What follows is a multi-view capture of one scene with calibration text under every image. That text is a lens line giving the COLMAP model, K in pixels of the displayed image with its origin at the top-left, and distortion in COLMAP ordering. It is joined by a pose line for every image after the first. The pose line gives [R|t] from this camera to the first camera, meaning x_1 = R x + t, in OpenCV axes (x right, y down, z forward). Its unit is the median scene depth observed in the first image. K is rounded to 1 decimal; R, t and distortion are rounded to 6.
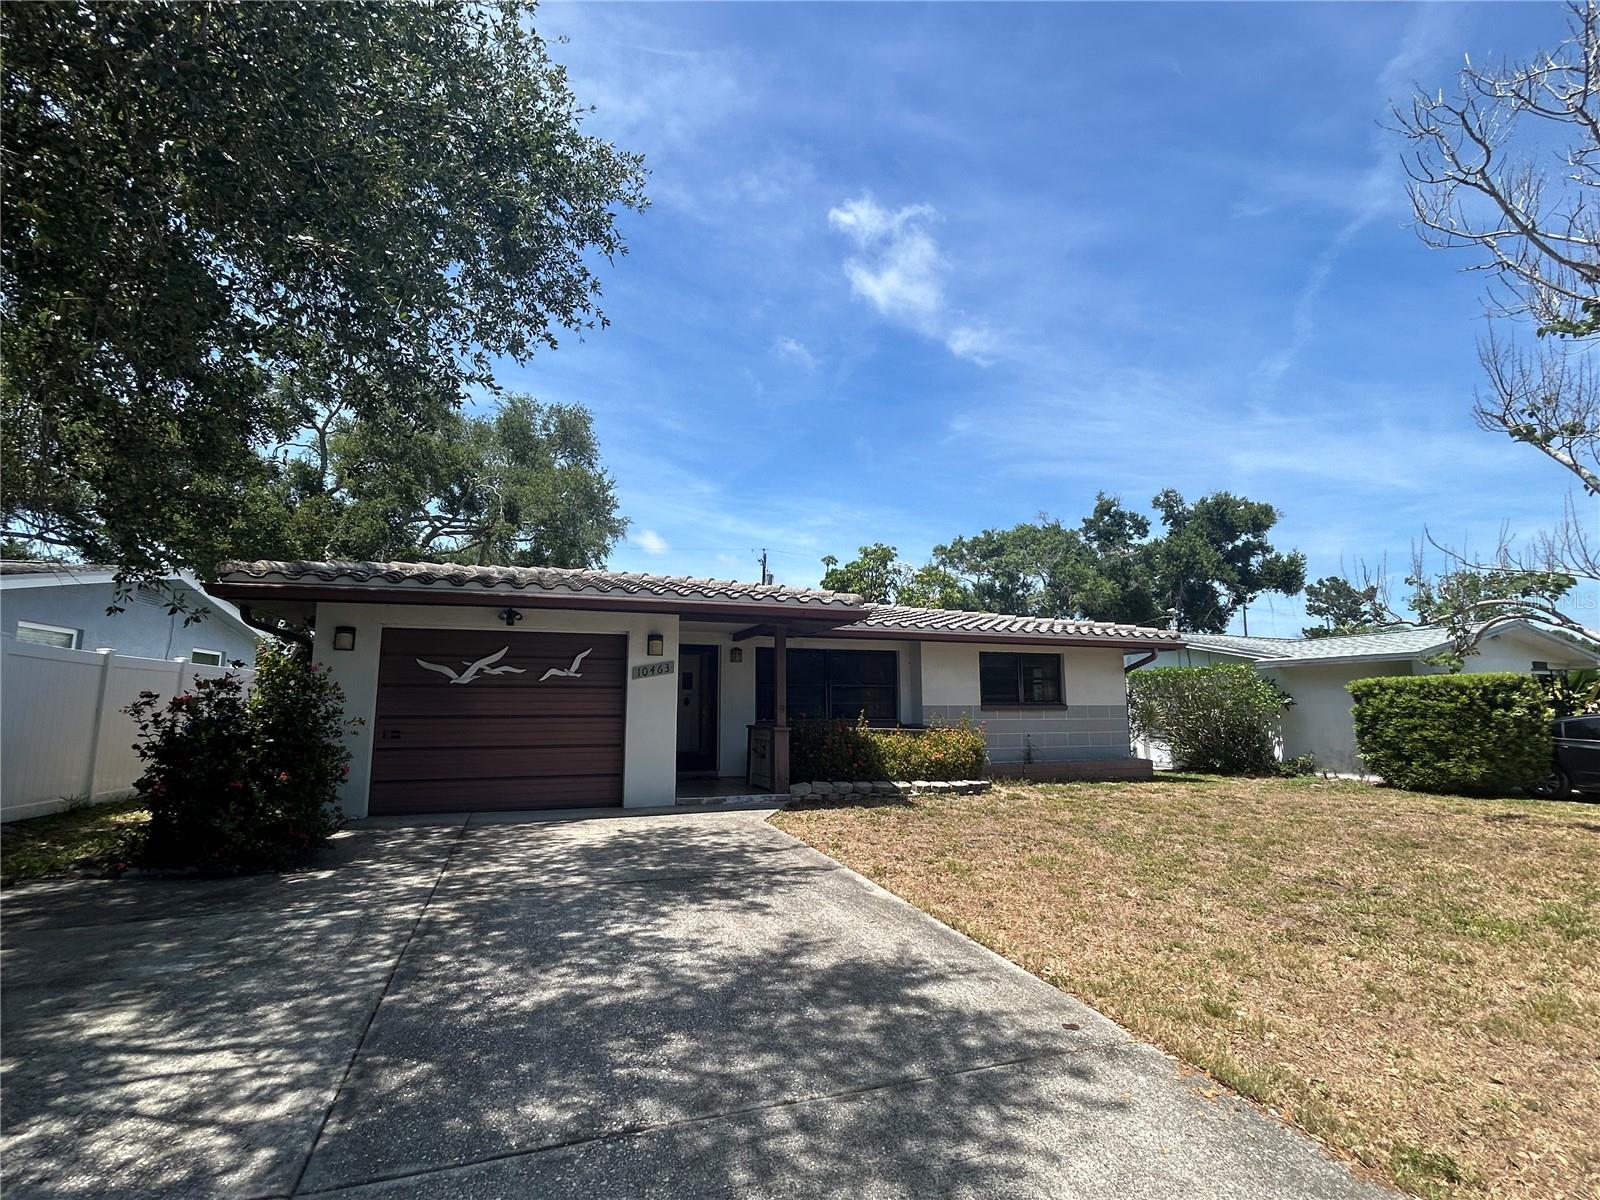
lens RADIAL K [[743.2, 0, 794.0], [0, 743.2, 601.9], [0, 0, 1]] dist [-0.014085, 0.004228]
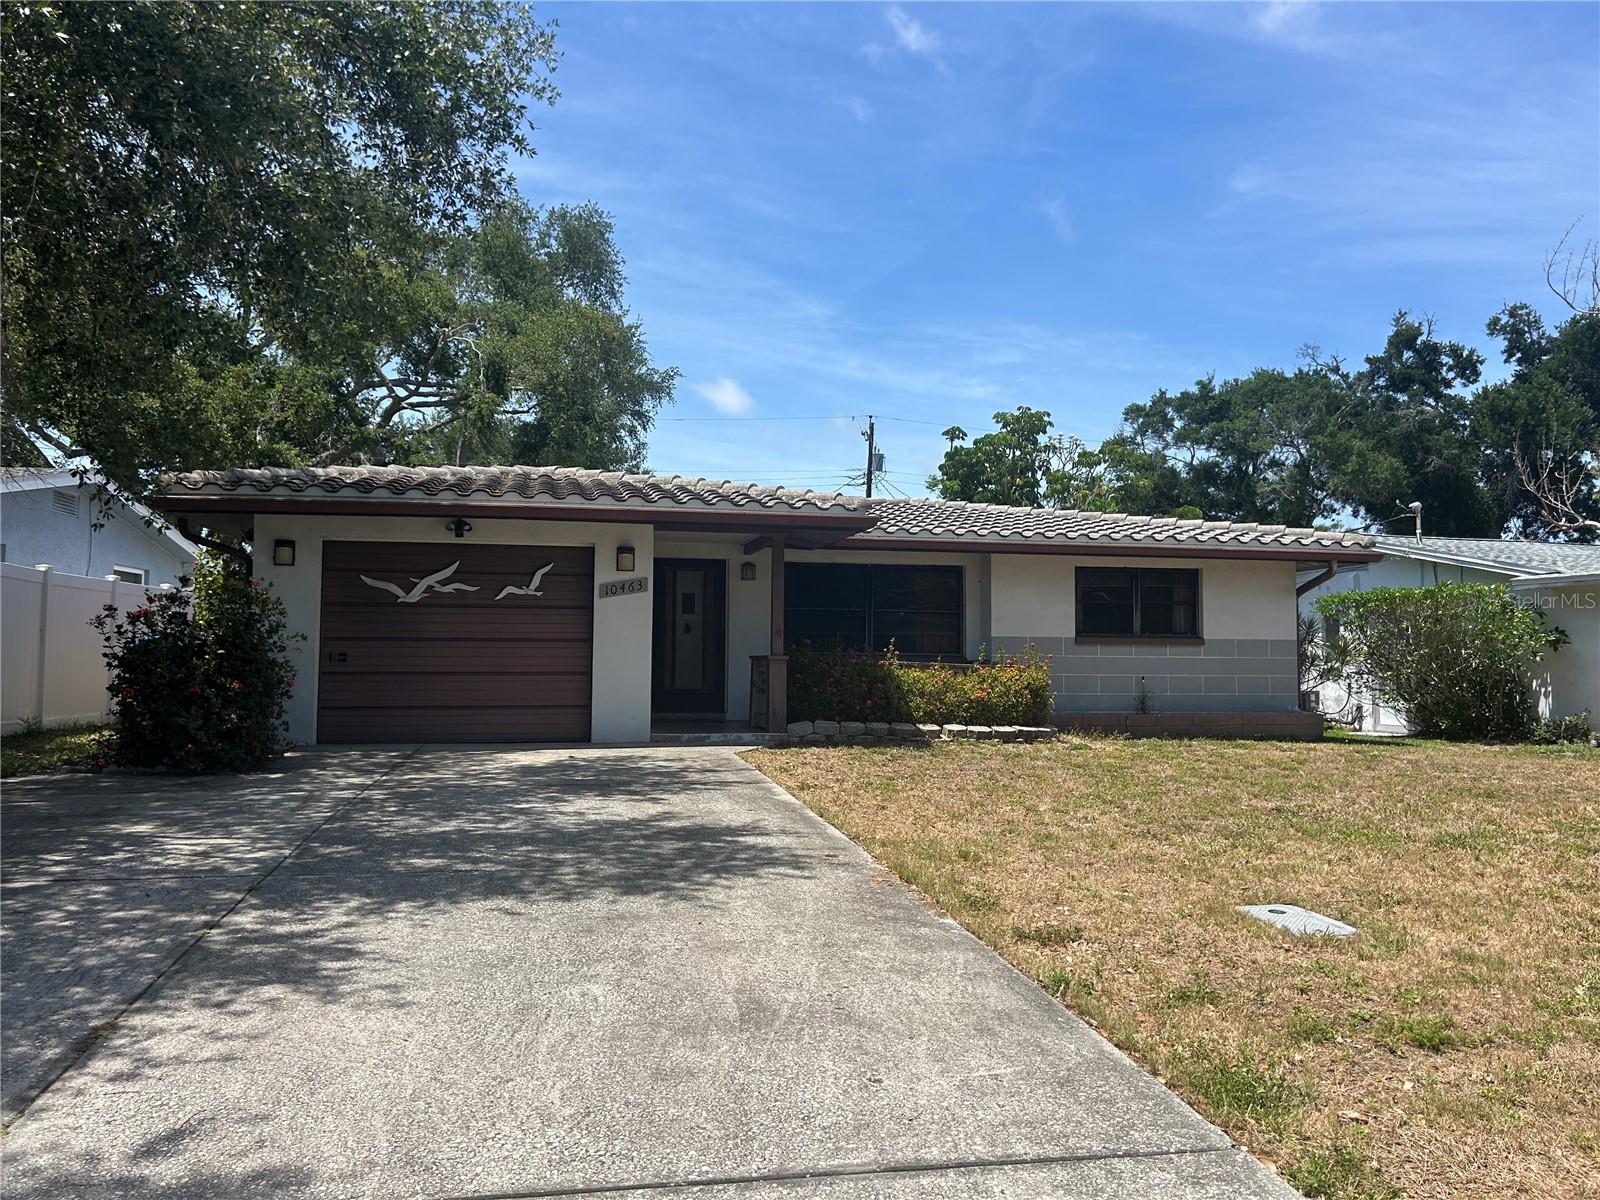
lens RADIAL K [[1199.5, 0, 804.8], [0, 1199.5, 599.5], [0, 0, 1]] dist [0.037813, -0.041222]
pose [[0.990211, 0.001312, -0.139574, 0.158852], [0.011503, 0.995787, 0.090972, -0.014327], [0.139105, -0.091687, 0.986024, -0.257656]]
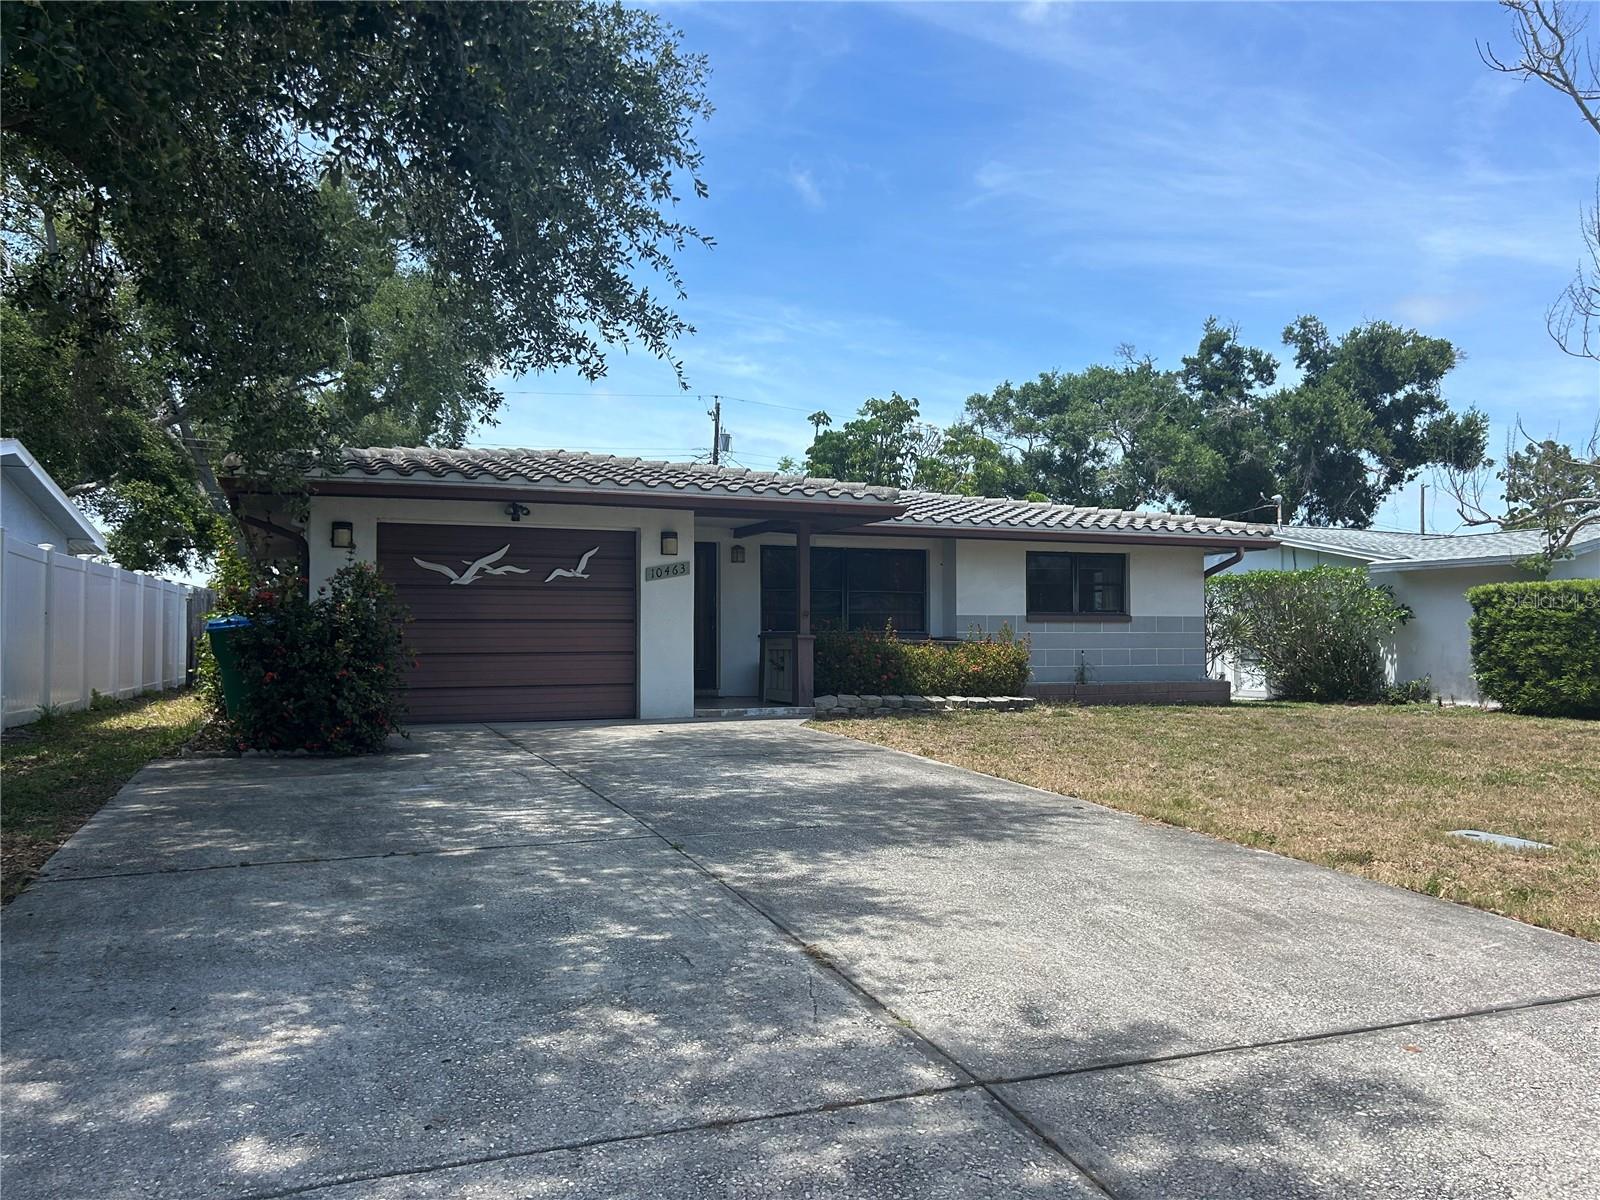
lens RADIAL K [[1199.5, 0, 792.7], [0, 1199.5, 601.3], [0, 0, 1]] dist [0.037813, -0.041222]
pose [[0.998784, 0.001616, 0.049274, -0.080728], [-0.007154, 0.993635, 0.112423, -0.027011], [-0.048779, -0.112639, 0.992438, -0.339935]]
